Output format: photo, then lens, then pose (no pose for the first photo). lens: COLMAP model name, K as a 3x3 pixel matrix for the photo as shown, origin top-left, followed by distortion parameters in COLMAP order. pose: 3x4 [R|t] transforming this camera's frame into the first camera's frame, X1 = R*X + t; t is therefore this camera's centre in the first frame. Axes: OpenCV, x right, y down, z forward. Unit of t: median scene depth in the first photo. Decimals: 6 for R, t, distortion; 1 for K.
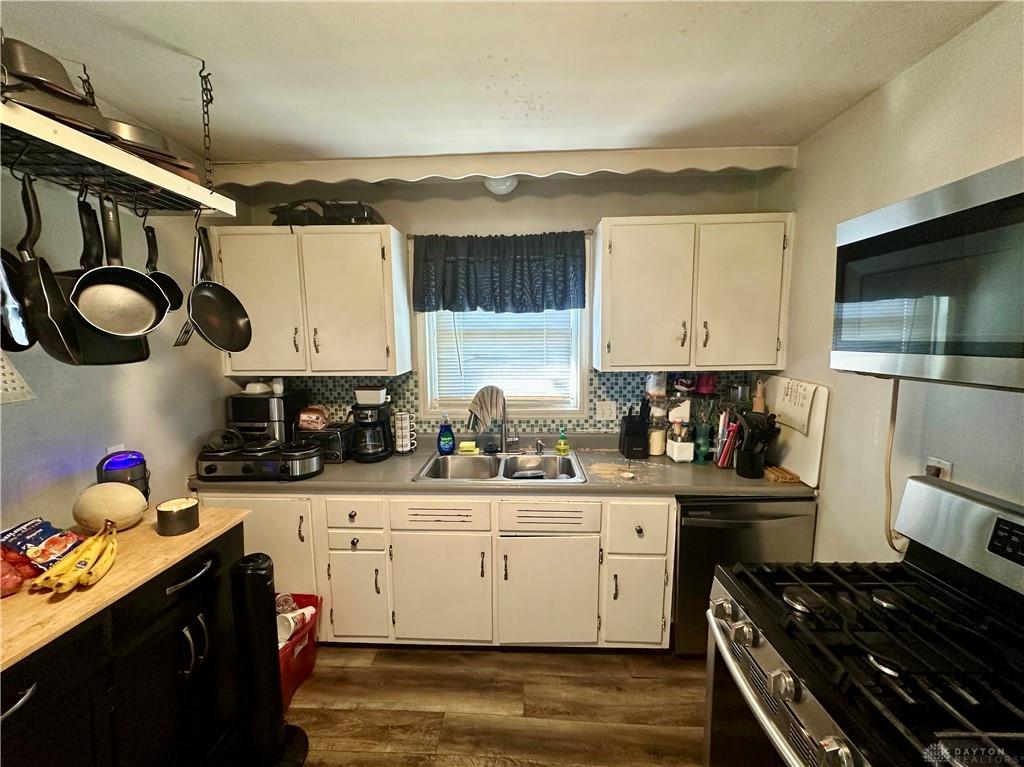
lens RADIAL K [[416.9, 0, 512.0], [0, 416.9, 383.5], [0, 0, 1]] dist [-0.003310, -0.000746]
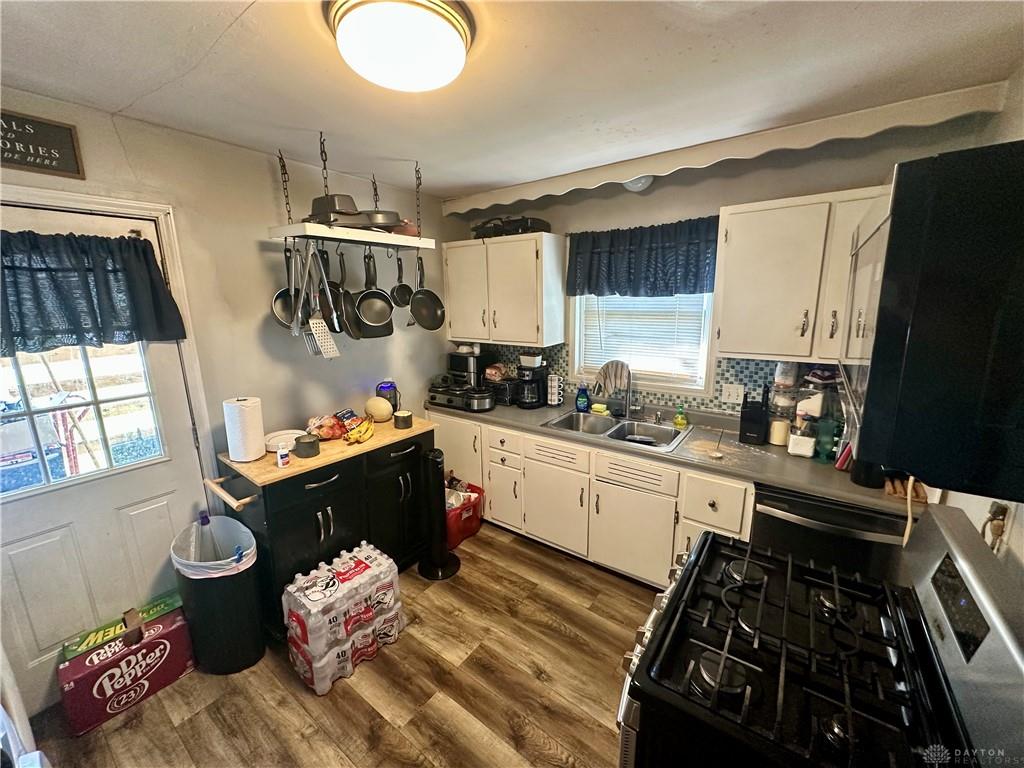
lens RADIAL K [[416.9, 0, 512.0], [0, 416.9, 384.0], [0, 0, 1]] dist [-0.003310, -0.000746]
pose [[0.824256, 0.114246, -0.554572, 0.387577], [-0.055416, 0.991008, 0.121791, -0.058436], [0.563499, -0.069655, 0.823175, -0.157131]]
